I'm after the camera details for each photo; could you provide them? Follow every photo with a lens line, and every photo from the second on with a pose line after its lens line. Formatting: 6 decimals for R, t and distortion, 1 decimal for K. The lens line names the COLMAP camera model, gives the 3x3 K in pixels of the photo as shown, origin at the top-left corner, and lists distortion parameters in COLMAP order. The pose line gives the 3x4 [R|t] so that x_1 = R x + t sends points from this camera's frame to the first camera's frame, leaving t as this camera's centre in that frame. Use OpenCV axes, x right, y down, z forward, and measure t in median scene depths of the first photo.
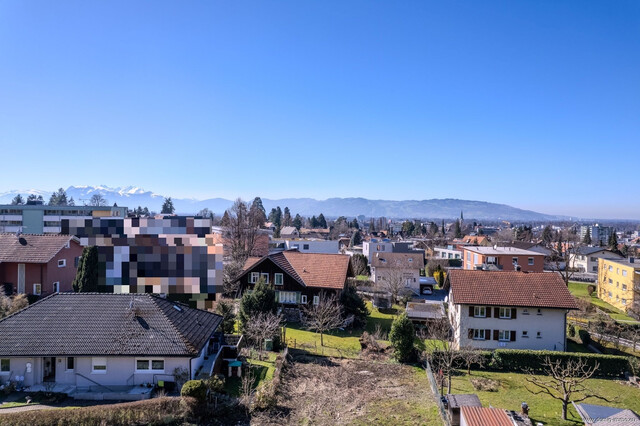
lens RADIAL K [[410.1, 0, 320.0], [0, 410.1, 213.0], [0, 0, 1]] dist [-0.041322, 0.000381]
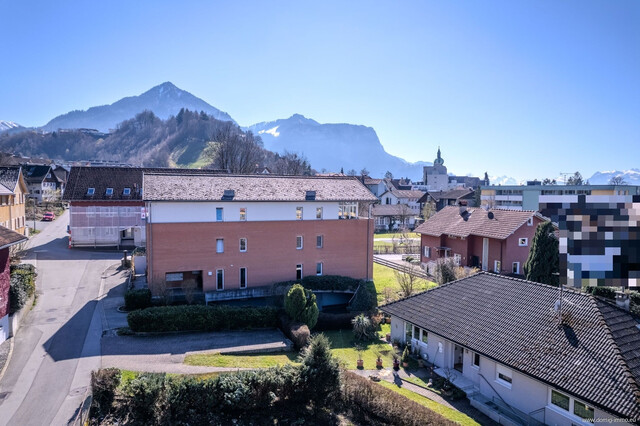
lens RADIAL K [[410.1, 0, 320.0], [0, 410.1, 213.0], [0, 0, 1]] dist [-0.041322, 0.000381]
pose [[0.405215, 0.042304, -0.913242, -0.008252], [-0.012102, 0.999090, 0.040911, 0.030833], [0.914141, -0.005526, 0.405358, 0.234109]]
